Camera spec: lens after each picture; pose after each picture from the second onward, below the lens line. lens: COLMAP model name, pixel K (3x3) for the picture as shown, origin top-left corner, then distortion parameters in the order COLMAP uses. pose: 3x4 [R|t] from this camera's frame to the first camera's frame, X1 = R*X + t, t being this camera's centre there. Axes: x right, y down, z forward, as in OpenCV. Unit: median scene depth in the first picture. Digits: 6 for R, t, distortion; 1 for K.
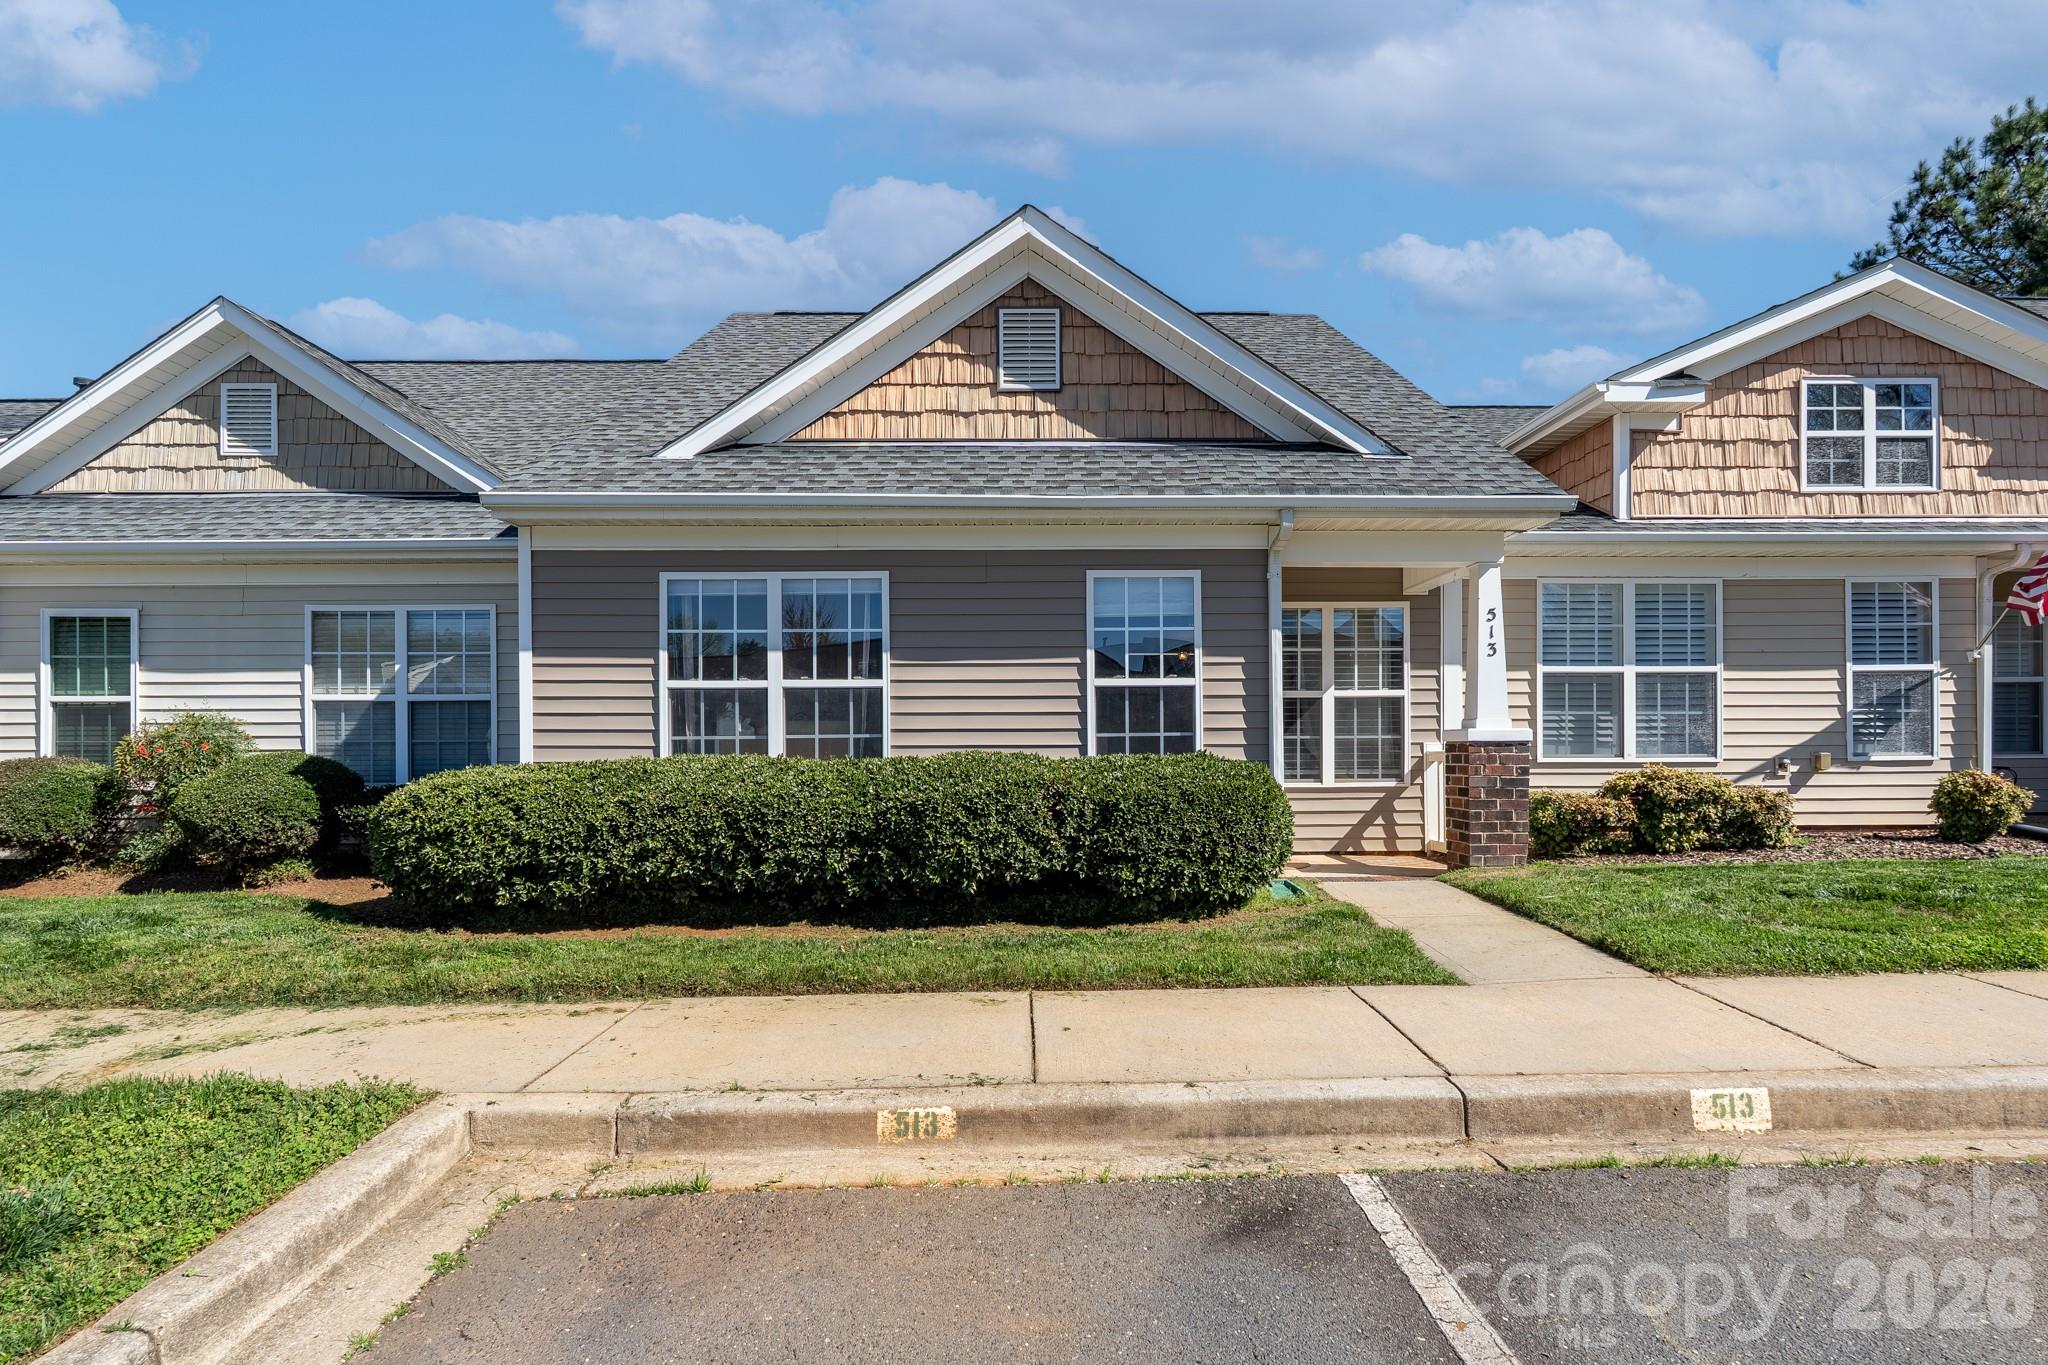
lens RADIAL K [[1037.7, 0, 1047.2], [0, 1037.7, 748.2], [0, 0, 1]] dist [0.000438, -0.000411]
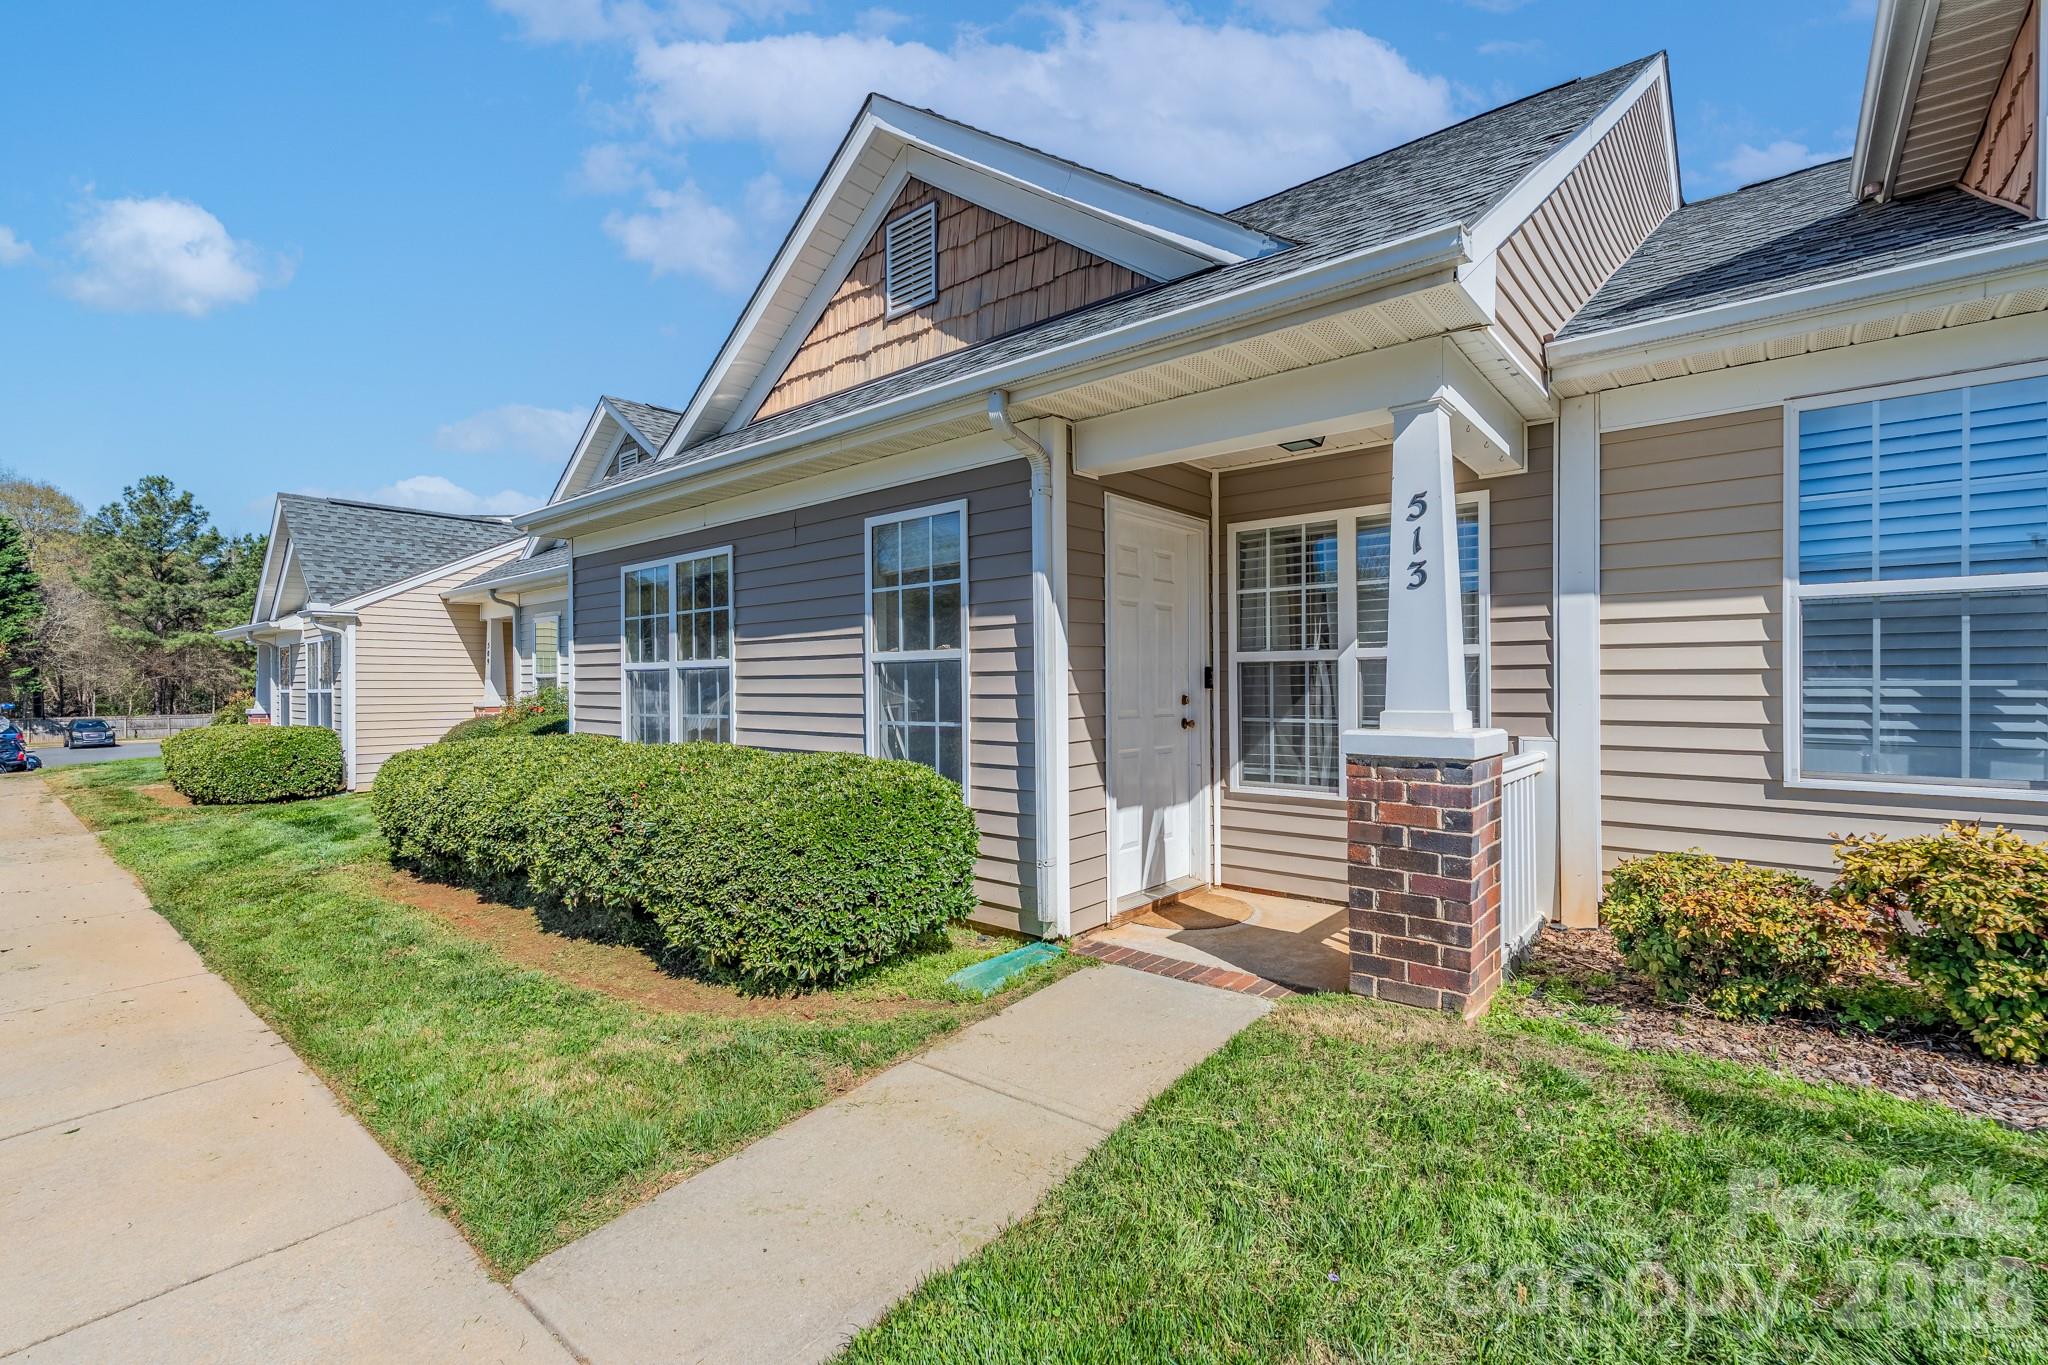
lens RADIAL K [[908.5, 0, 1026.3], [0, 908.5, 678.7], [0, 0, 1]] dist [0.005091, 0.000102]
pose [[0.749815, -0.005424, -0.661626, 0.543477], [0.003408, 0.999985, -0.004336, -0.039846], [0.661639, 0.000997, 0.749822, 0.504847]]
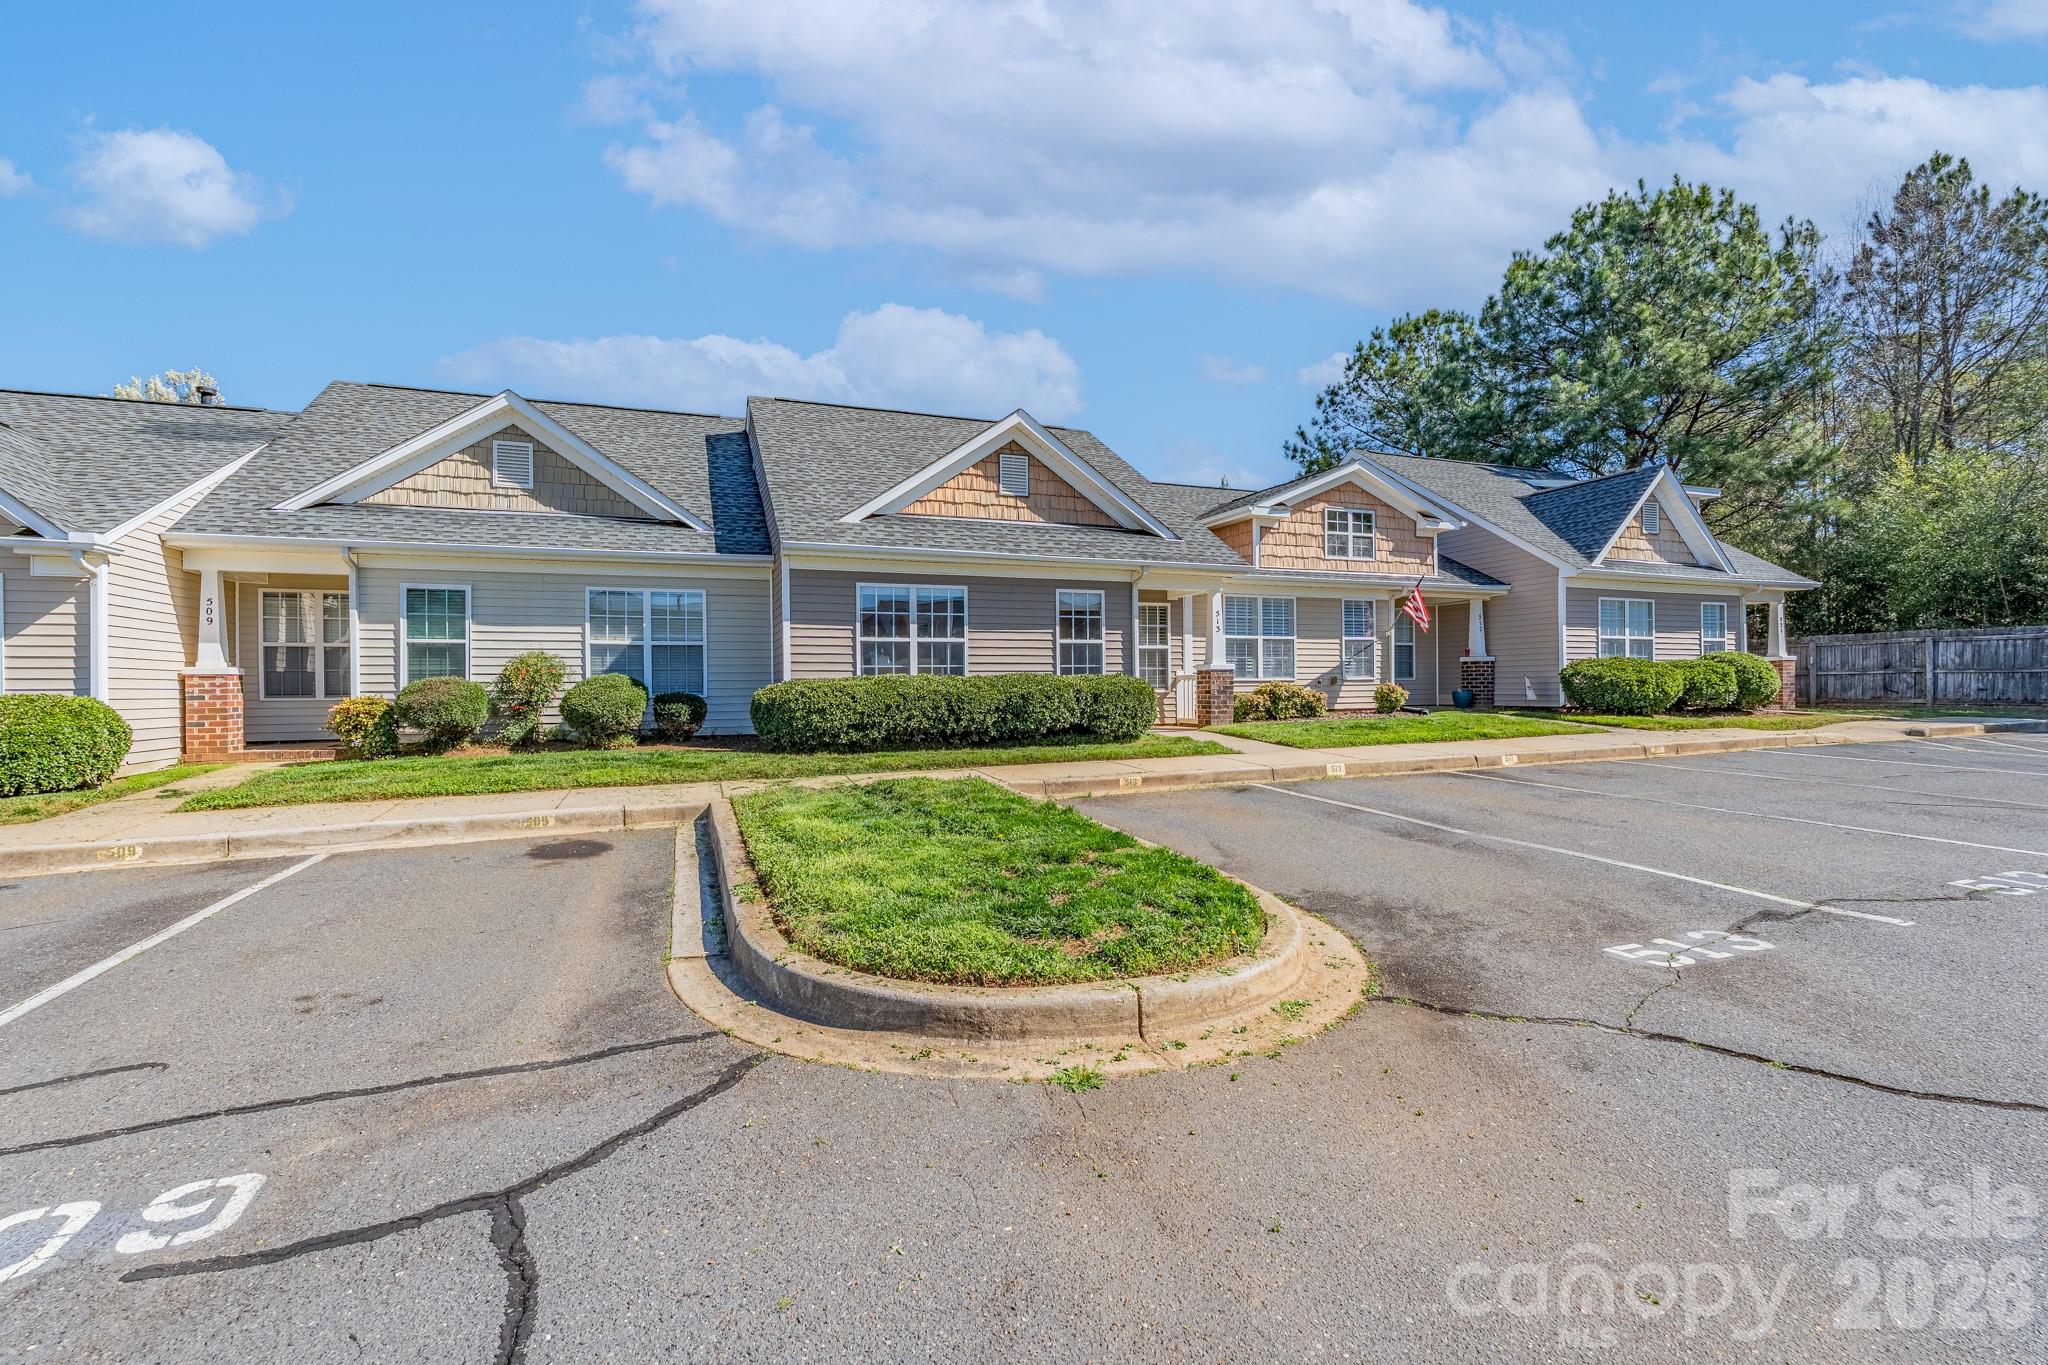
lens RADIAL K [[908.5, 0, 1027.2], [0, 908.5, 682.7], [0, 0, 1]] dist [0.005091, 0.000102]
pose [[0.937455, -0.001918, 0.348102, -0.609964], [0.003349, 0.999988, -0.003507, 0.025753], [-0.348091, 0.004454, 0.937450, -0.667140]]
